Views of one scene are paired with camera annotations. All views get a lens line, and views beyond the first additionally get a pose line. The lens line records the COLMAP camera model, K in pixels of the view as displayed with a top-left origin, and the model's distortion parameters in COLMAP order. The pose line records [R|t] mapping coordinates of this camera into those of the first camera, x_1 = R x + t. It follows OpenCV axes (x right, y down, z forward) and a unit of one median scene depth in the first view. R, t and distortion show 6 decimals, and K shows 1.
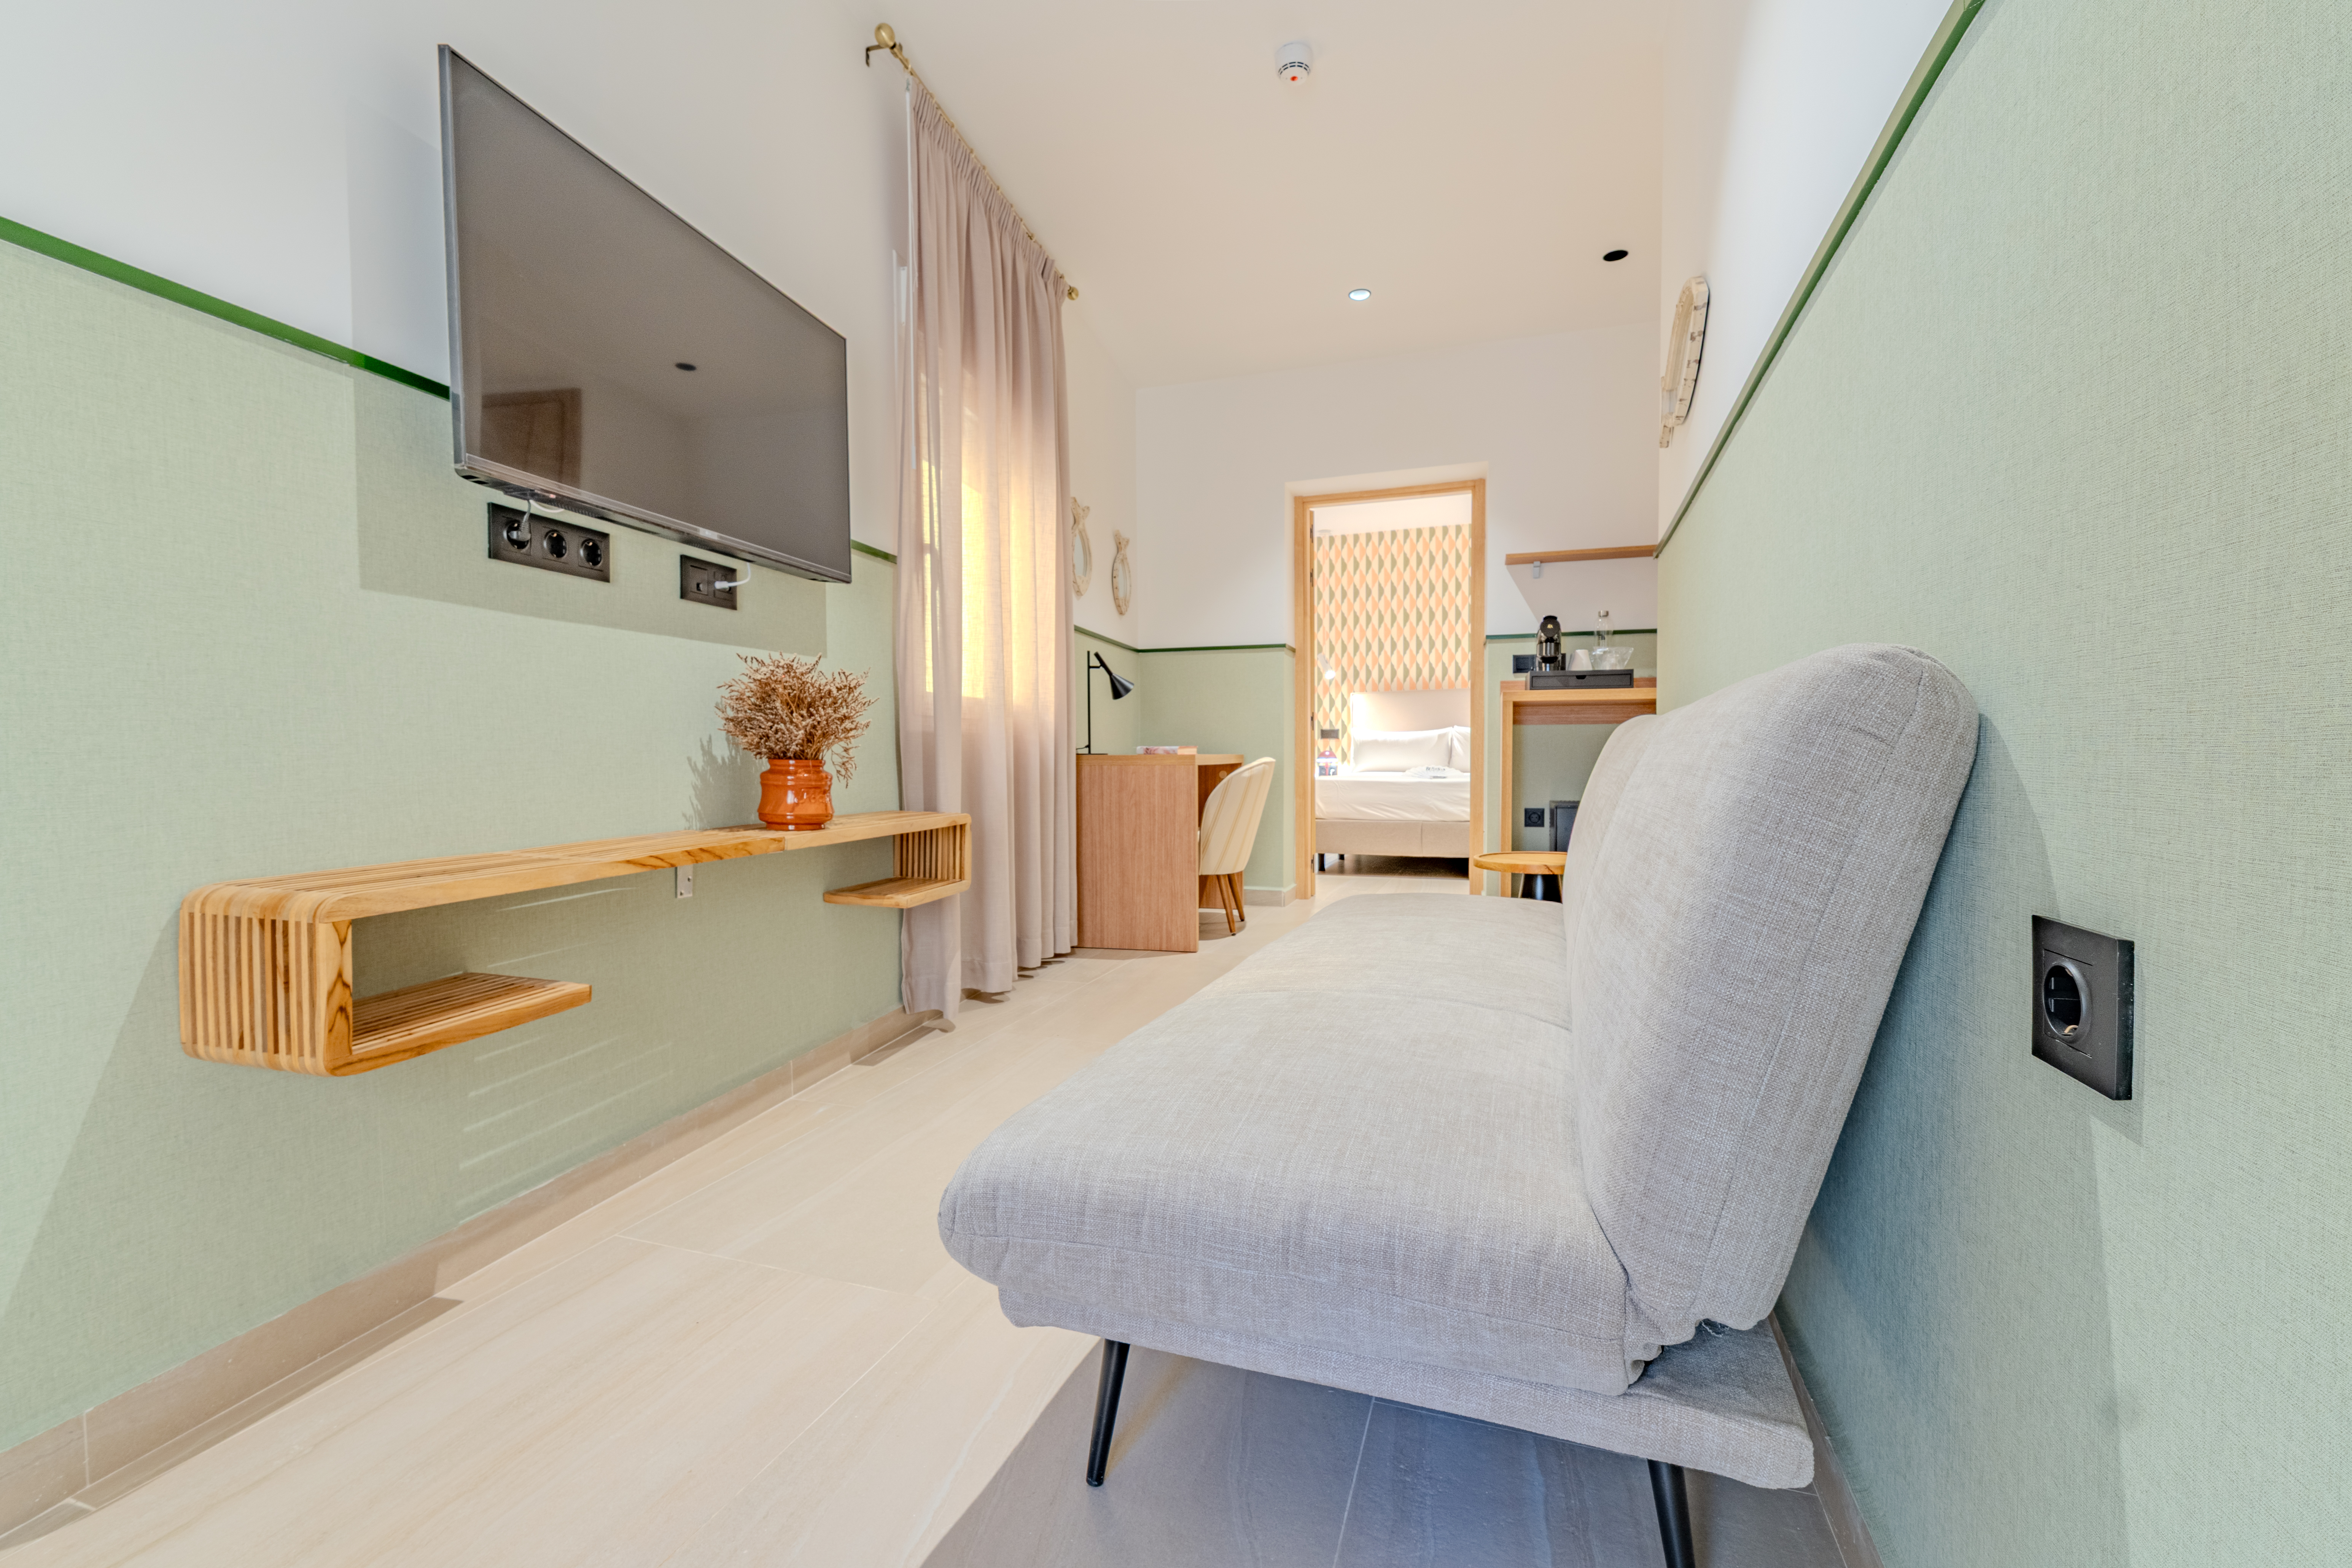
lens RADIAL K [[1044.3, 0, 1195.5], [0, 1044.3, 787.2], [0, 0, 1]] dist [0.010449, 0.000566]
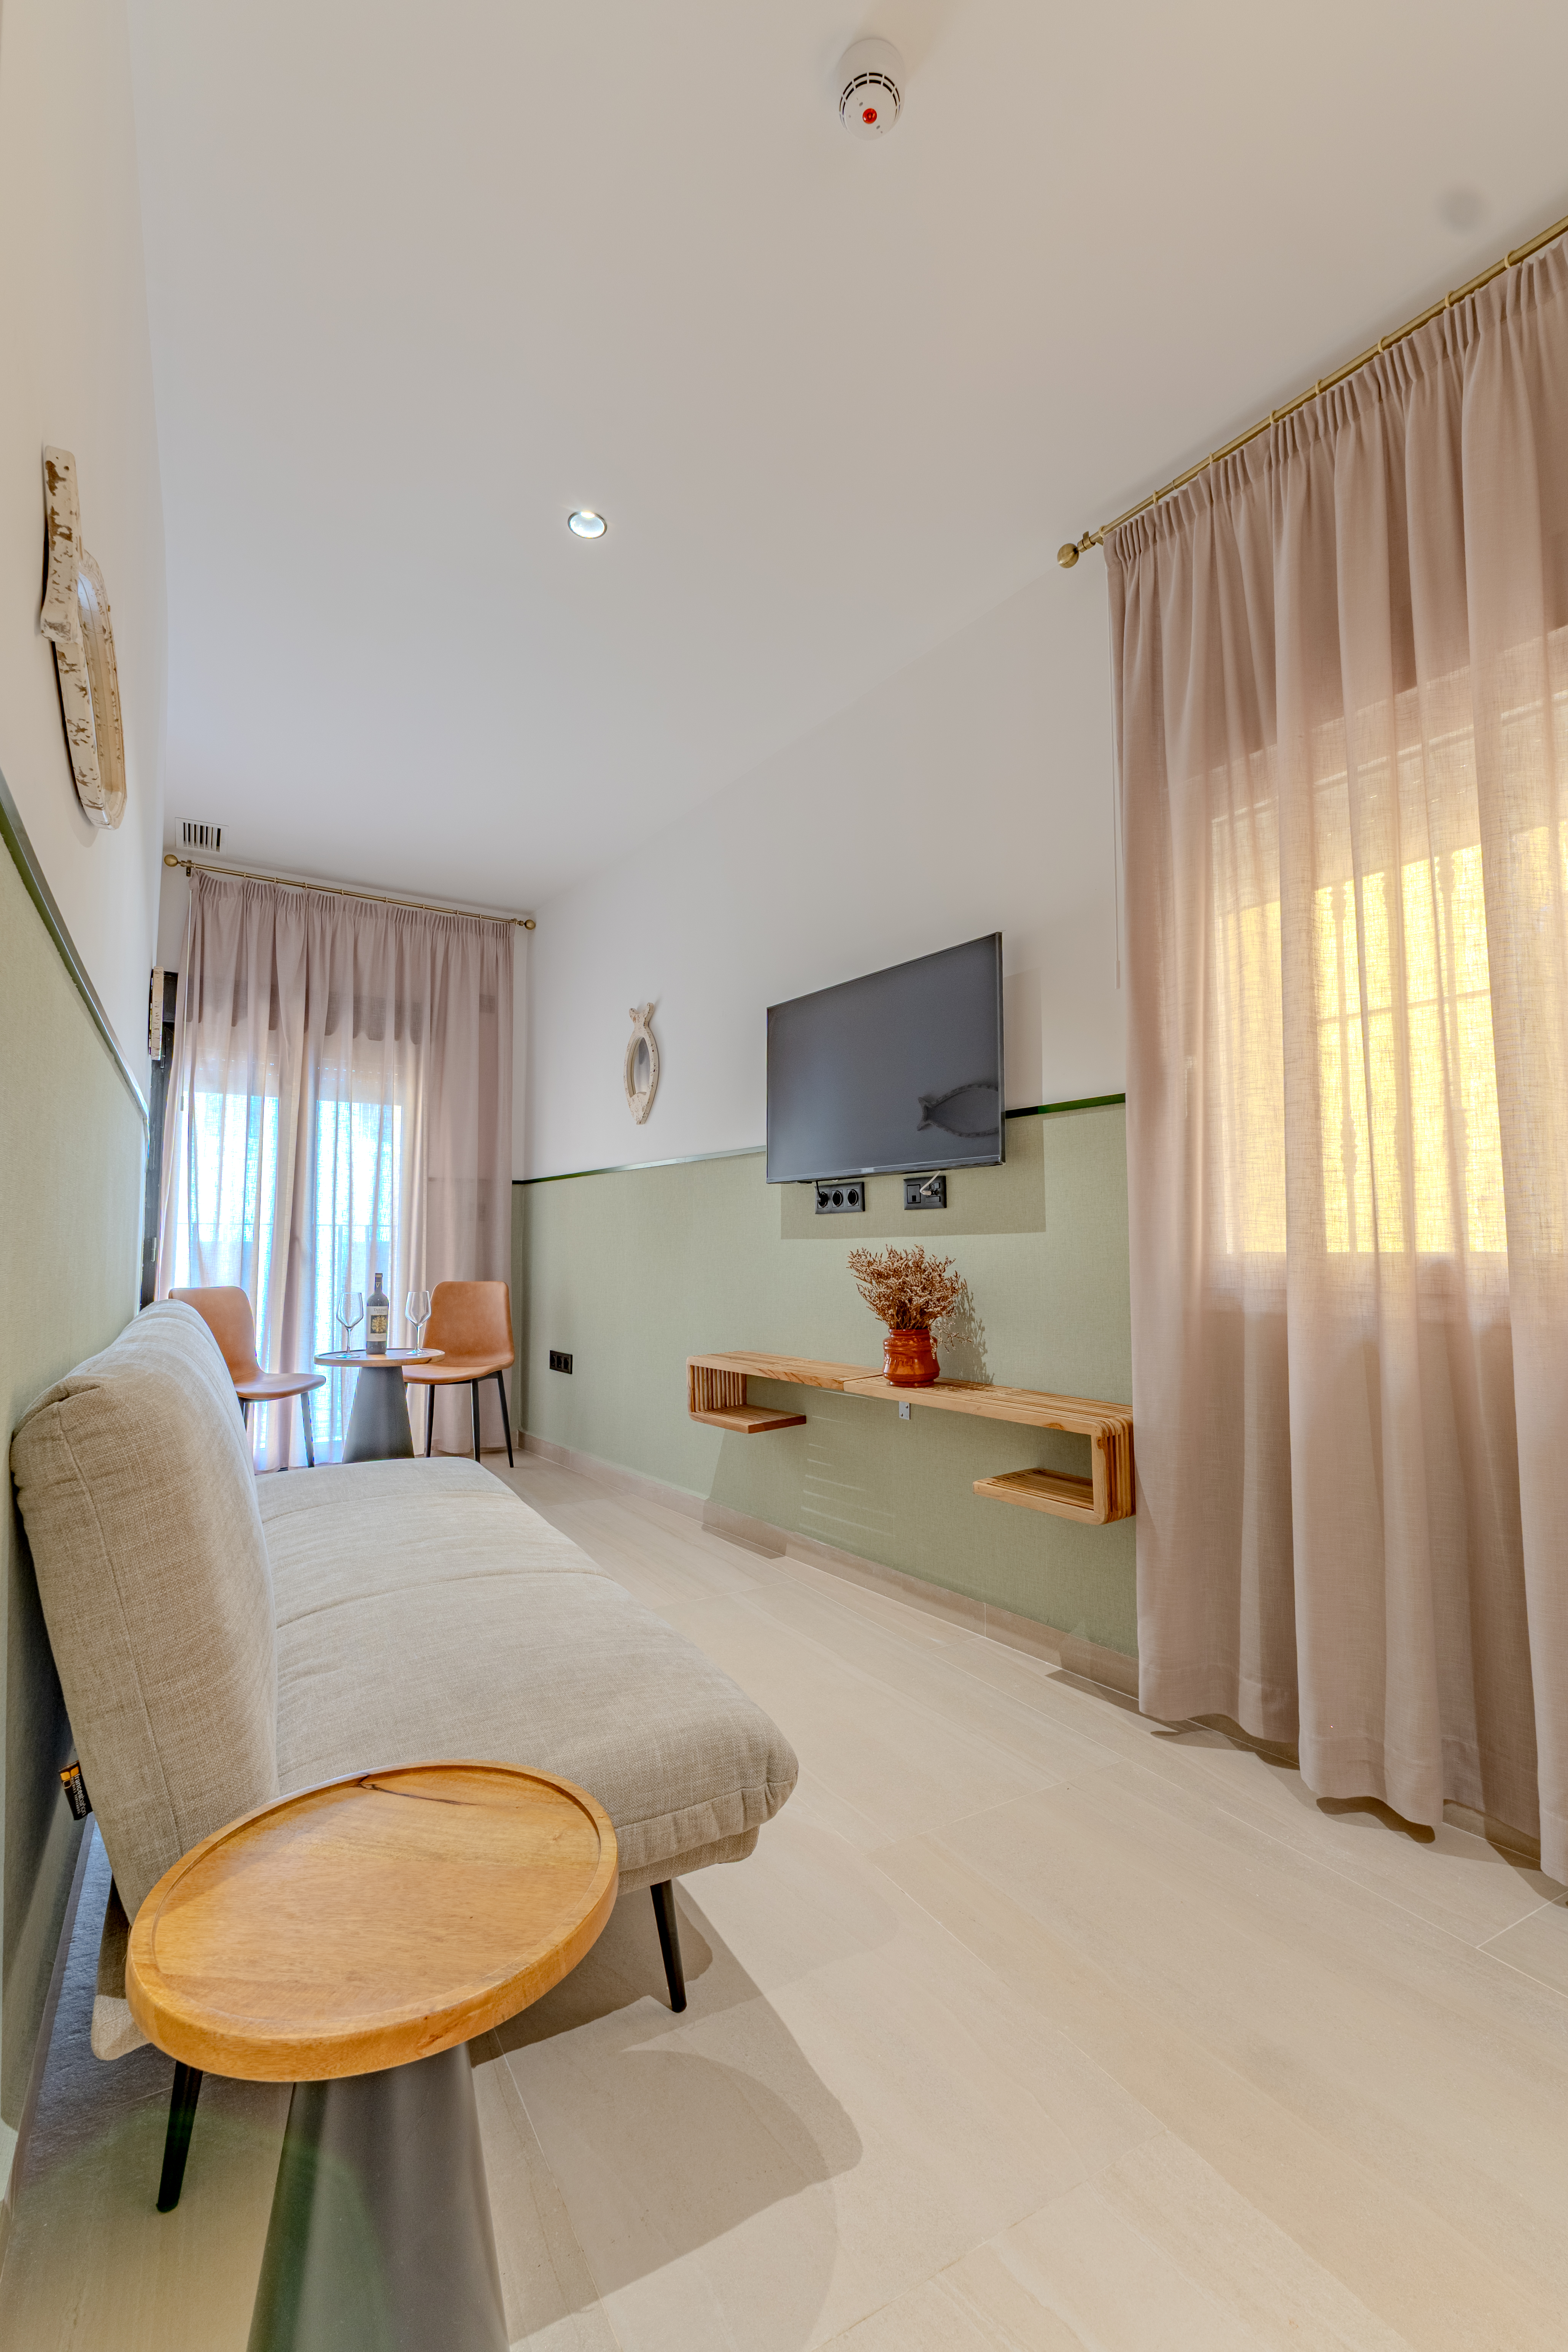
lens RADIAL K [[1044.3, 0, 786.7], [0, 1044.3, 1170.0], [0, 0, 1]] dist [0.010449, 0.000566]
pose [[-0.679375, -0.052806, -0.731889, 0.685631], [-0.019332, 0.998349, -0.054086, -0.153491], [0.733536, -0.022596, -0.679274, 1.869972]]
